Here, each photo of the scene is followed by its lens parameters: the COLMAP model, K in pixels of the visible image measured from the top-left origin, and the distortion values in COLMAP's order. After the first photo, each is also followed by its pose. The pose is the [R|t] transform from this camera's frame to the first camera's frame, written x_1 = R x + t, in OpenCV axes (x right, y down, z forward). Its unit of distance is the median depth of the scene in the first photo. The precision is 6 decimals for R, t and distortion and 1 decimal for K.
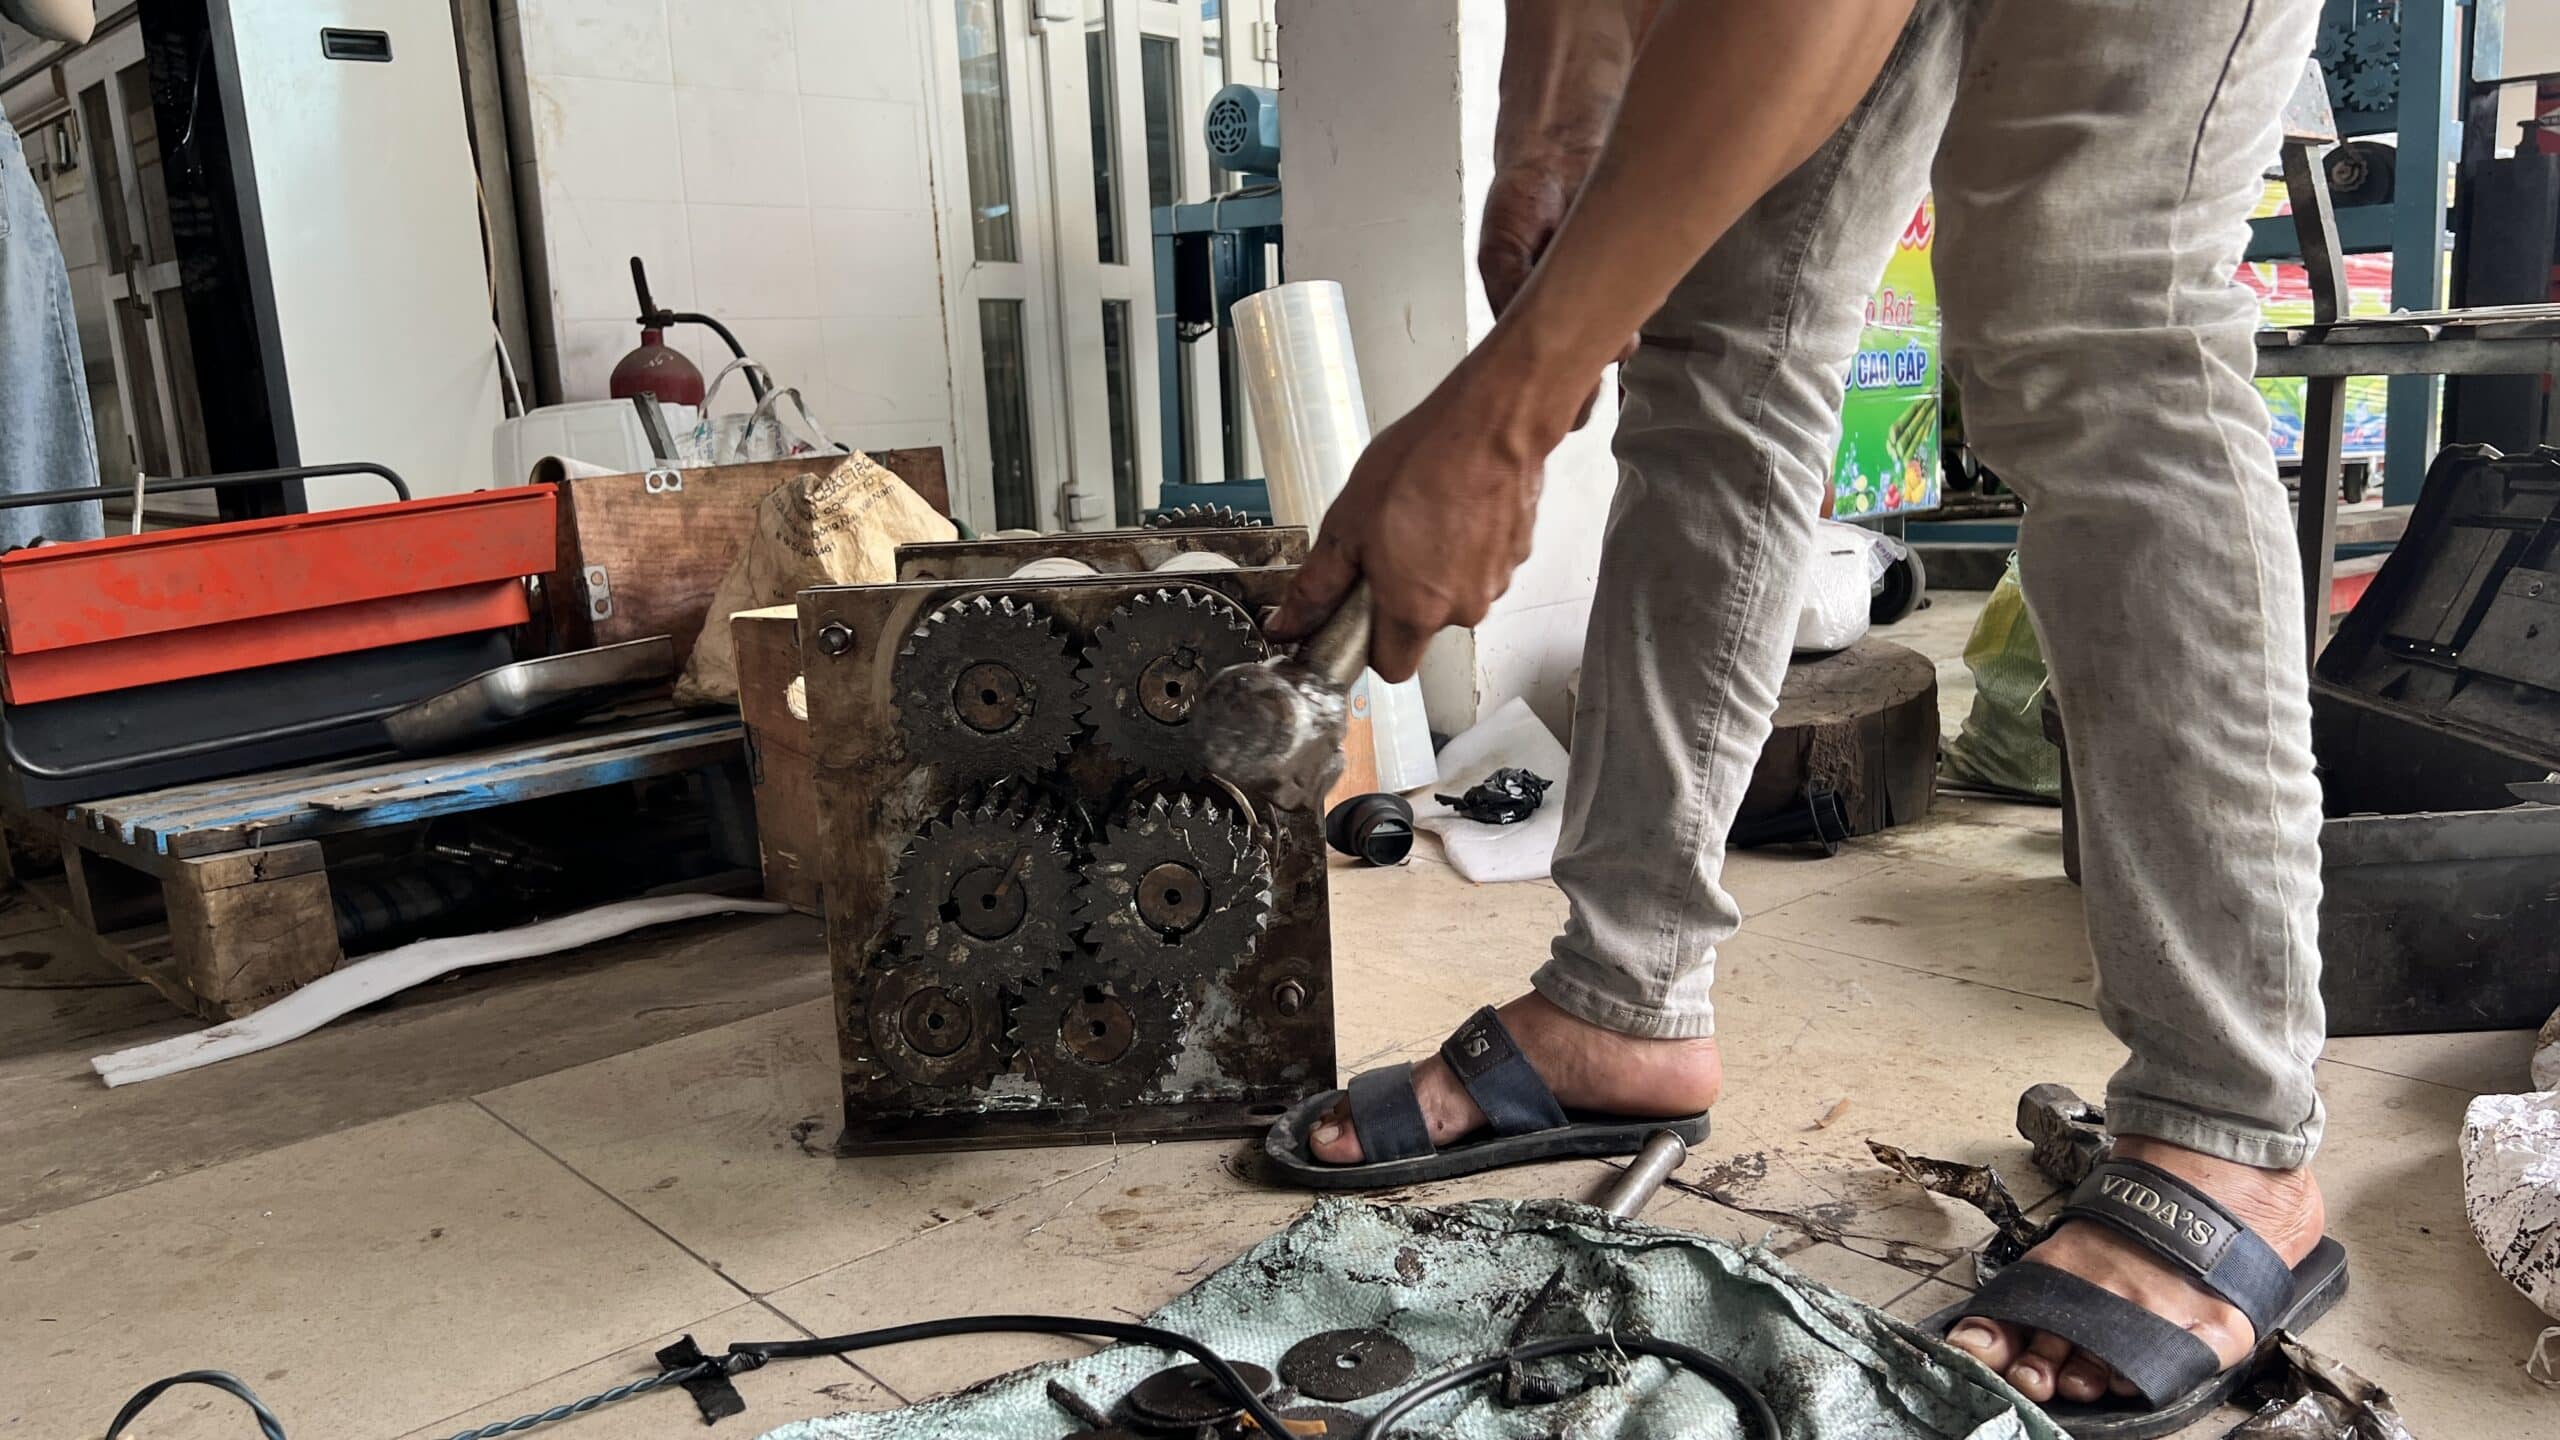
lens RADIAL K [[2109.1, 0, 1280.0], [0, 2109.1, 720.0], [0, 0, 1]] dist [0.053744, -0.002038]
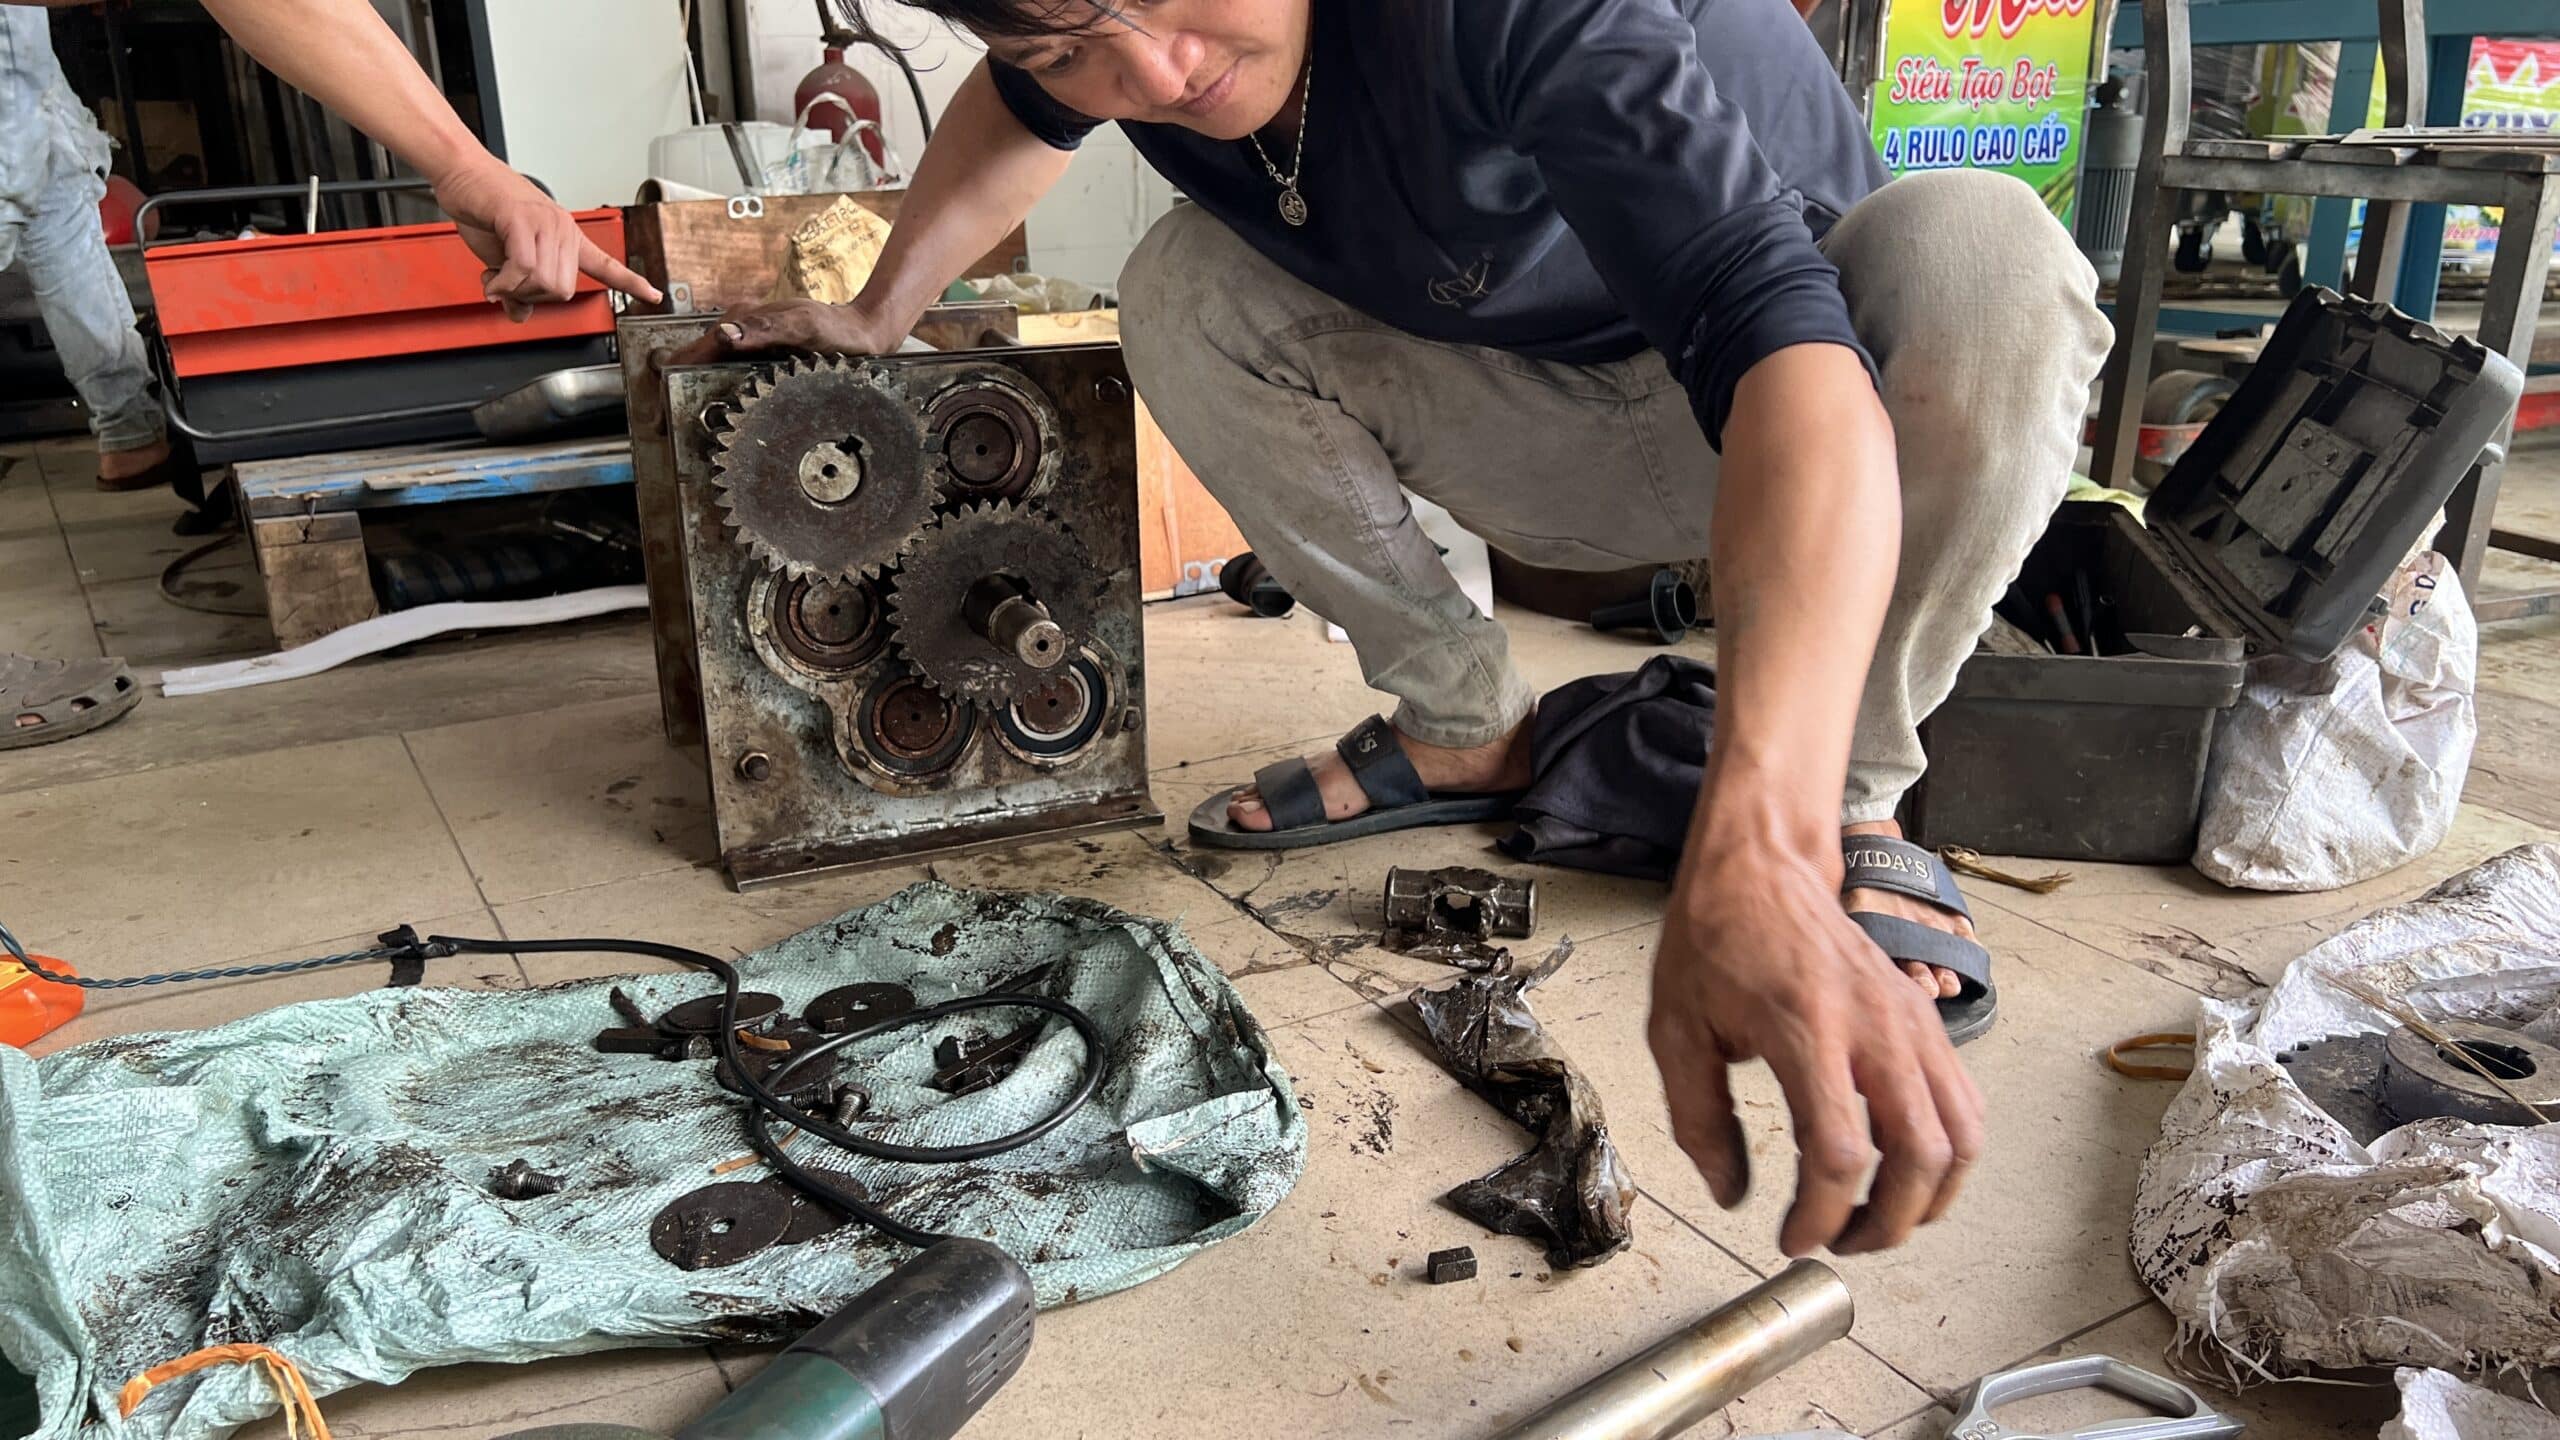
lens RADIAL K [[2104.8, 0, 1227.8], [0, 2104.8, 782.5], [0, 0, 1]] dist [0.080829, -0.108965]
pose [[0.976907, 0.104434, -0.186404, 0.231512], [-0.073268, 0.983250, 0.166889, -0.025855], [0.200711, -0.149378, 0.968195, -0.074274]]
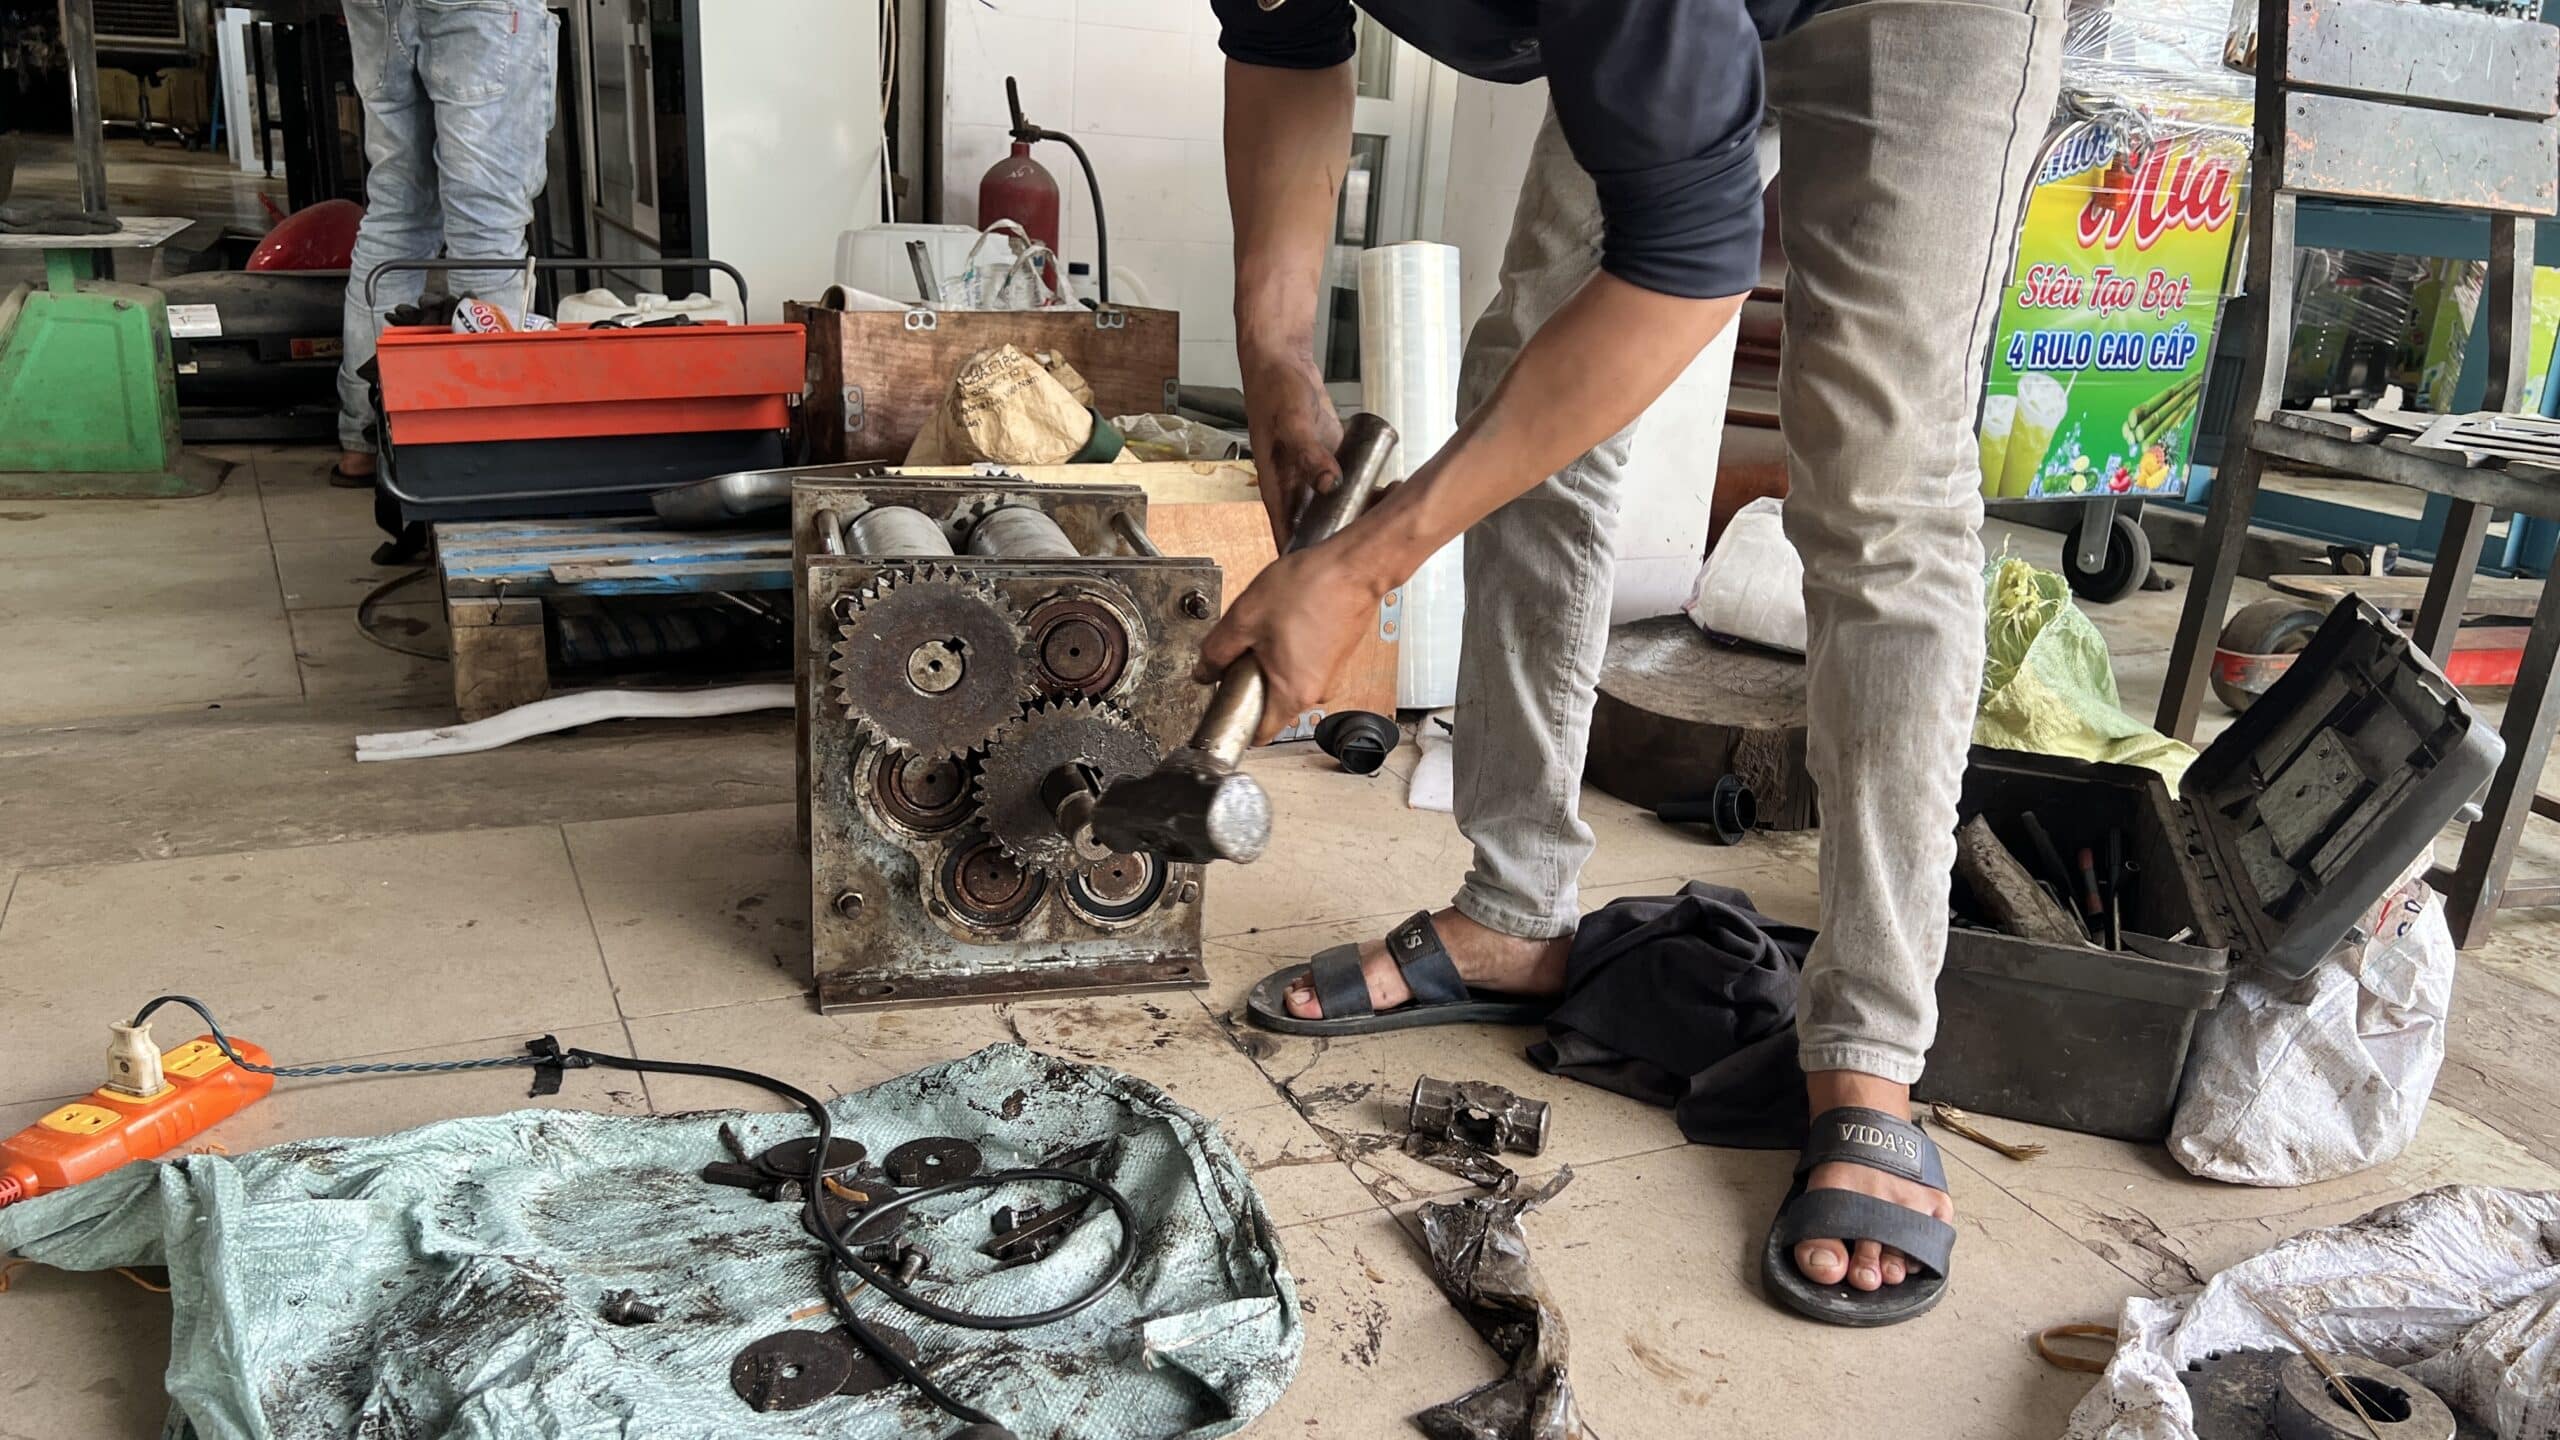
lens RADIAL K [[2104.8, 0, 1227.8], [0, 2104.8, 782.5], [0, 0, 1]] dist [0.080829, -0.108965]
pose [[0.949118, 0.198997, -0.244082, 0.257057], [-0.160684, 0.972584, 0.168111, -0.106924], [0.270843, -0.120337, 0.955072, -0.135759]]
